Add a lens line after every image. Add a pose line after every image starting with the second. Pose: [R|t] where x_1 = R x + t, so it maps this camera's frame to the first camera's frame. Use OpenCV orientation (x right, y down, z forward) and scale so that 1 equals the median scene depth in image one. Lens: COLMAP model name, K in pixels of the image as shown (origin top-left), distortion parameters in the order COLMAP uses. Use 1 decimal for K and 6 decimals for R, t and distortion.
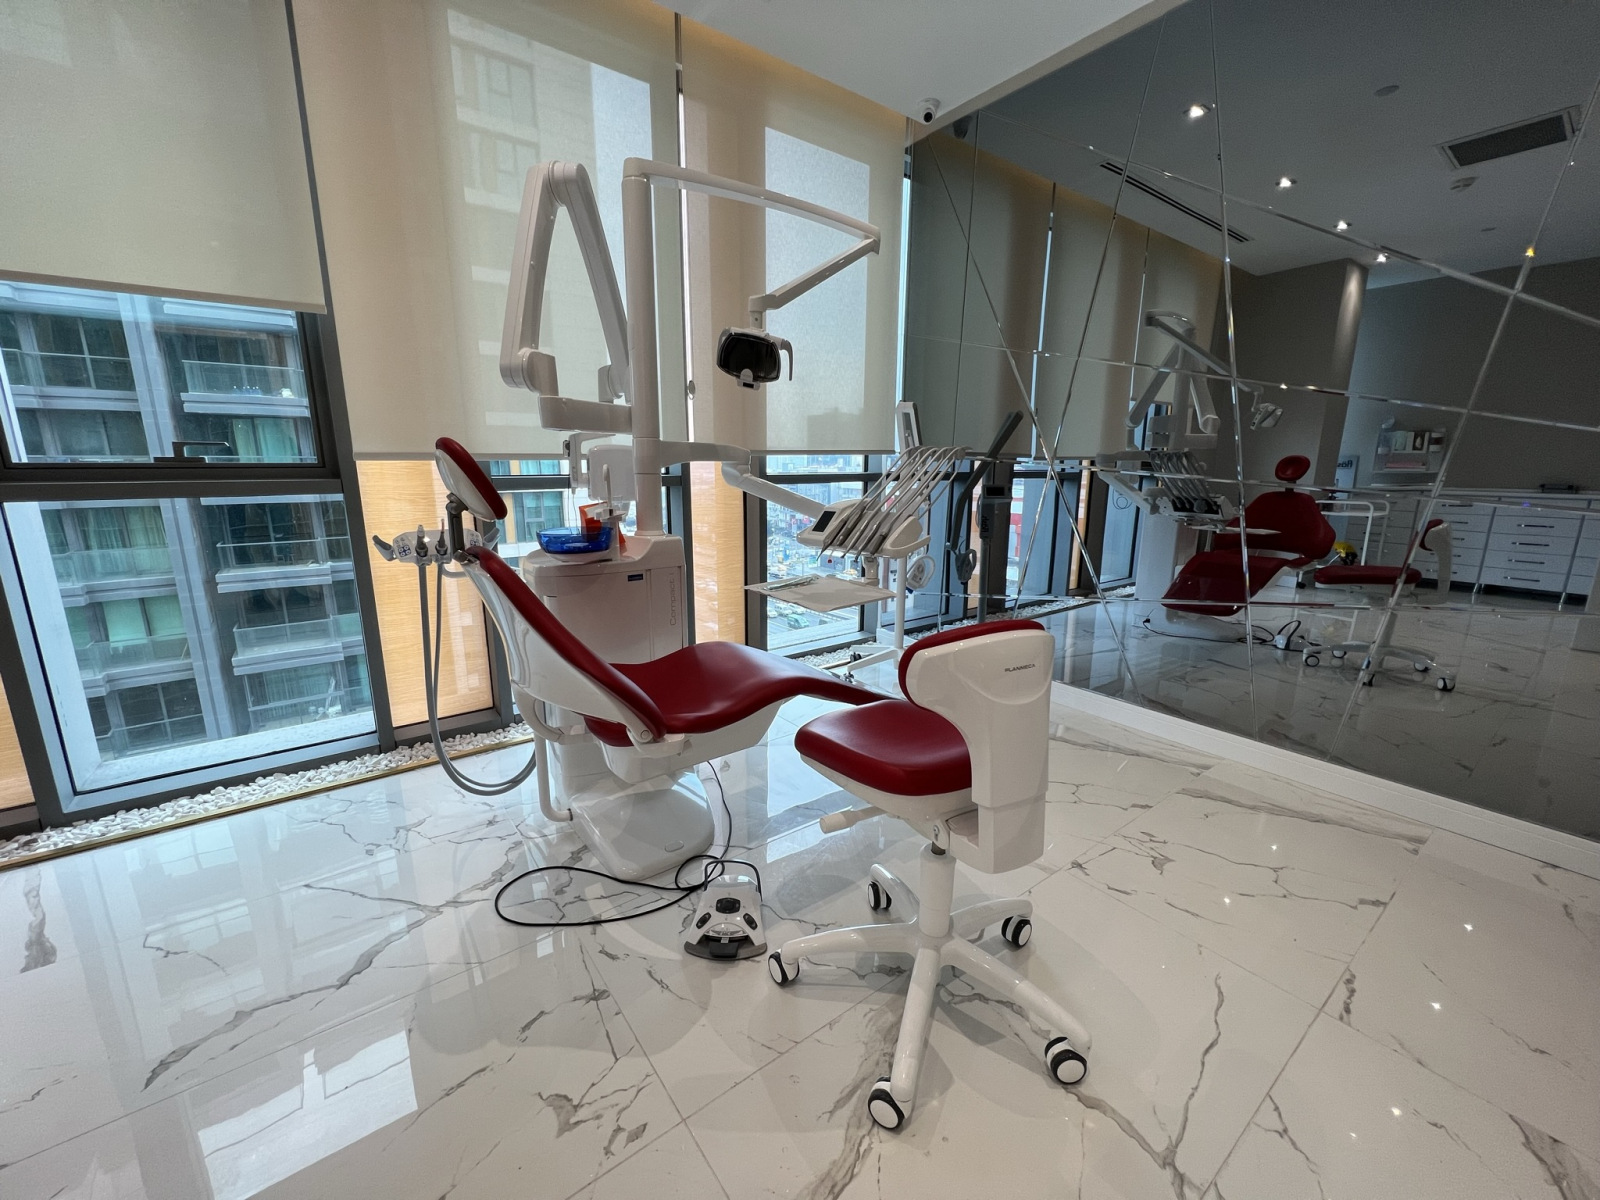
lens RADIAL K [[640.2, 0, 795.0], [0, 640.2, 599.9], [0, 0, 1]] dist [-0.001975, 0.000314]
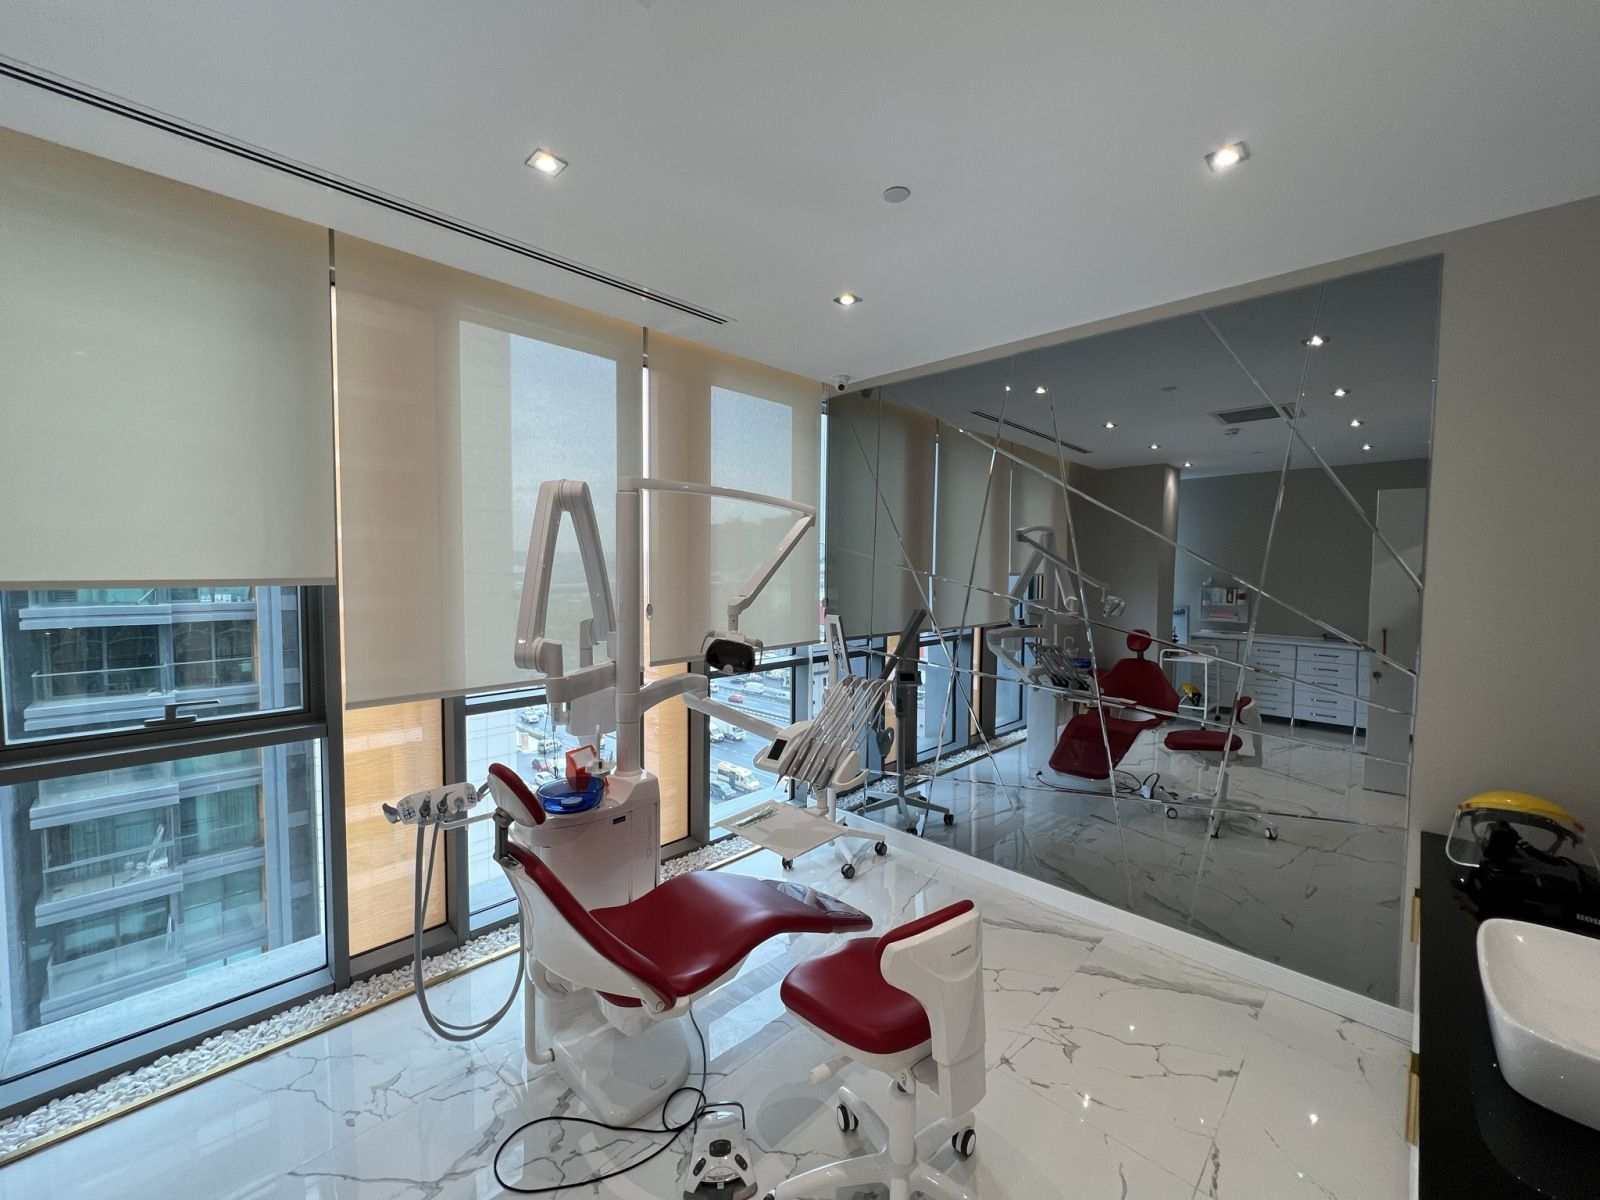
lens RADIAL K [[640.2, 0, 795.7], [0, 640.2, 598.1], [0, 0, 1]] dist [-0.001975, 0.000314]
pose [[0.988476, -0.002245, 0.151359, -0.110510], [0.027139, 0.986319, -0.162602, -0.229766], [-0.148923, 0.164835, 0.975013, -0.220475]]
